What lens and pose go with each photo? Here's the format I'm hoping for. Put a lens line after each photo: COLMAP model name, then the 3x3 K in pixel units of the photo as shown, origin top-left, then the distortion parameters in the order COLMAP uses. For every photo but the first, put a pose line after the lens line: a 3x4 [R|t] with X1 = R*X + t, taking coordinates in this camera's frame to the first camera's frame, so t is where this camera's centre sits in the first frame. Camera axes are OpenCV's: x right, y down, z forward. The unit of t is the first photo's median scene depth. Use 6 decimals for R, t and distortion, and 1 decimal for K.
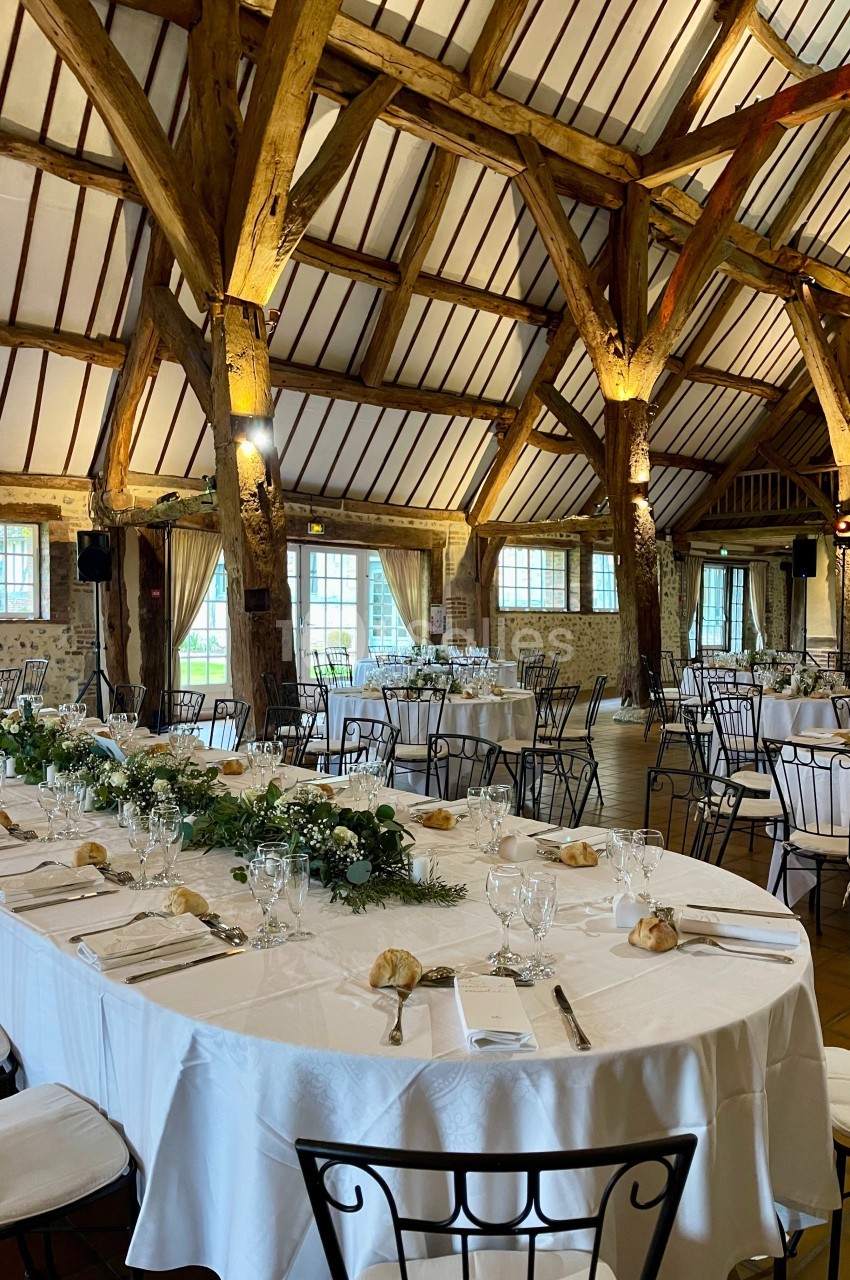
lens RADIAL K [[979.2, 0, 428.7], [0, 979.2, 649.4], [0, 0, 1]] dist [0.076602, -0.084402]
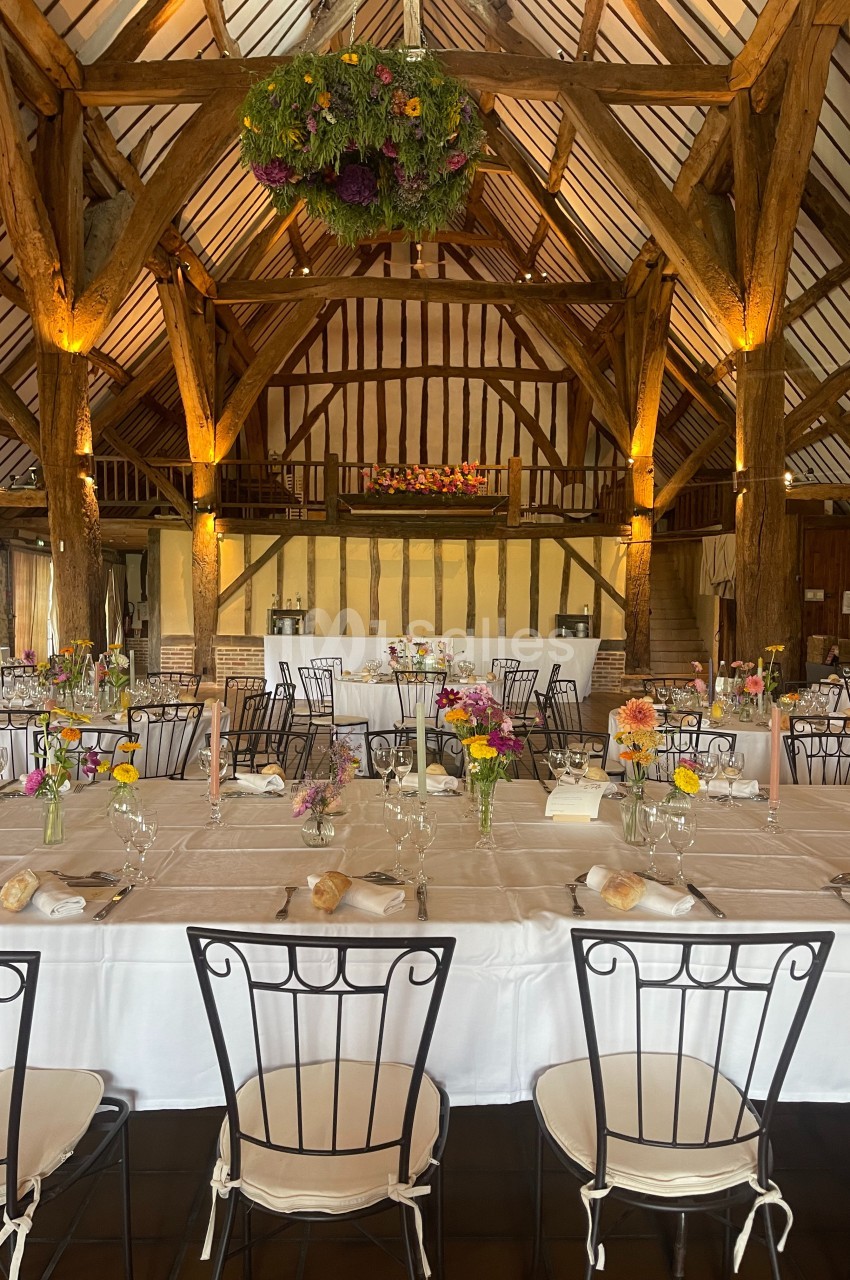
lens RADIAL K [[979.2, 0, 428.7], [0, 979.2, 649.4], [0, 0, 1]] dist [0.076602, -0.084402]
pose [[0.653747, -0.028010, 0.756195, -0.203624], [0.025686, 0.999560, 0.014818, -0.007524], [-0.756277, 0.009737, 0.654179, 0.198194]]
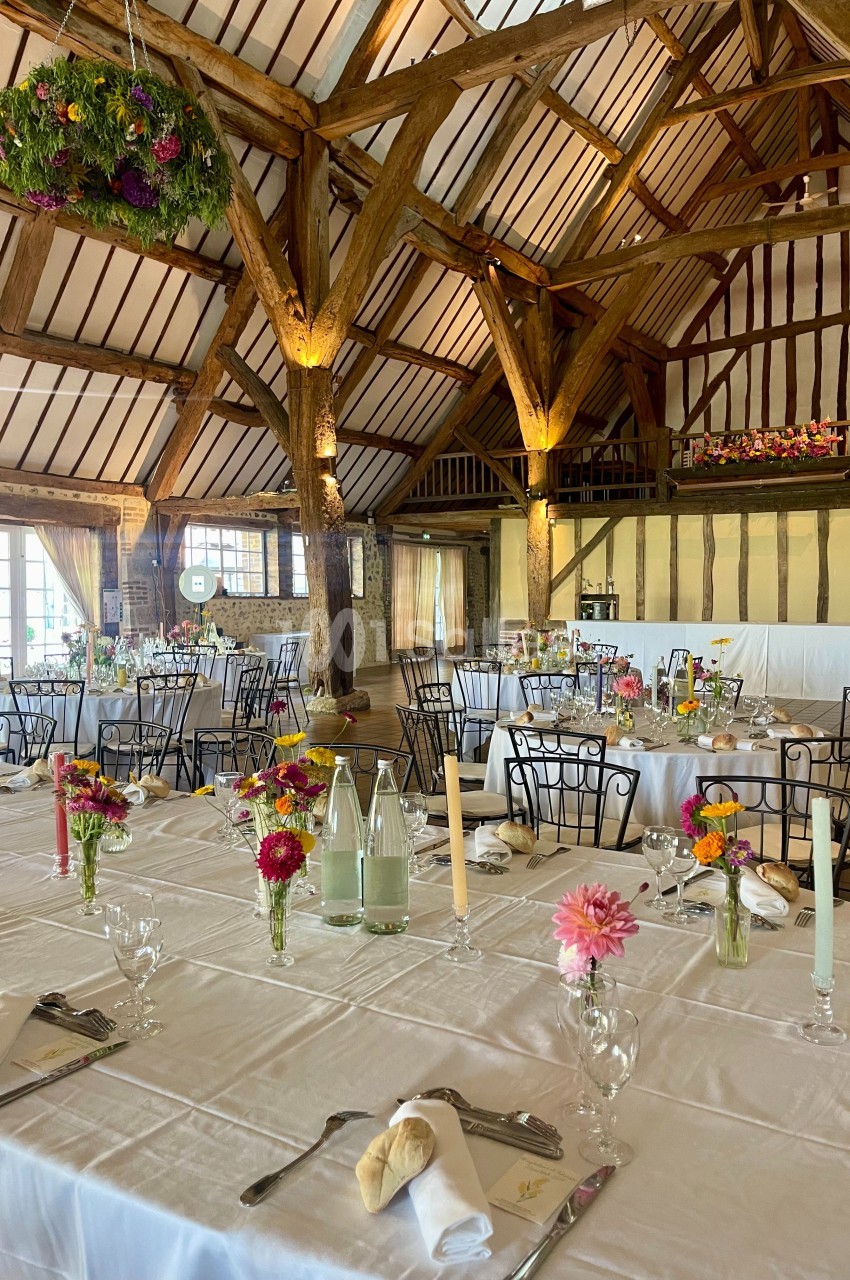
lens RADIAL K [[973.0, 0, 423.8], [0, 973.0, 665.6], [0, 0, 1]] dist [0.014846, -0.009193]
pose [[0.964295, -0.025463, 0.263602, 0.047277], [0.017228, 0.999290, 0.033505, -0.001092], [-0.264268, -0.027767, 0.964049, 0.067695]]
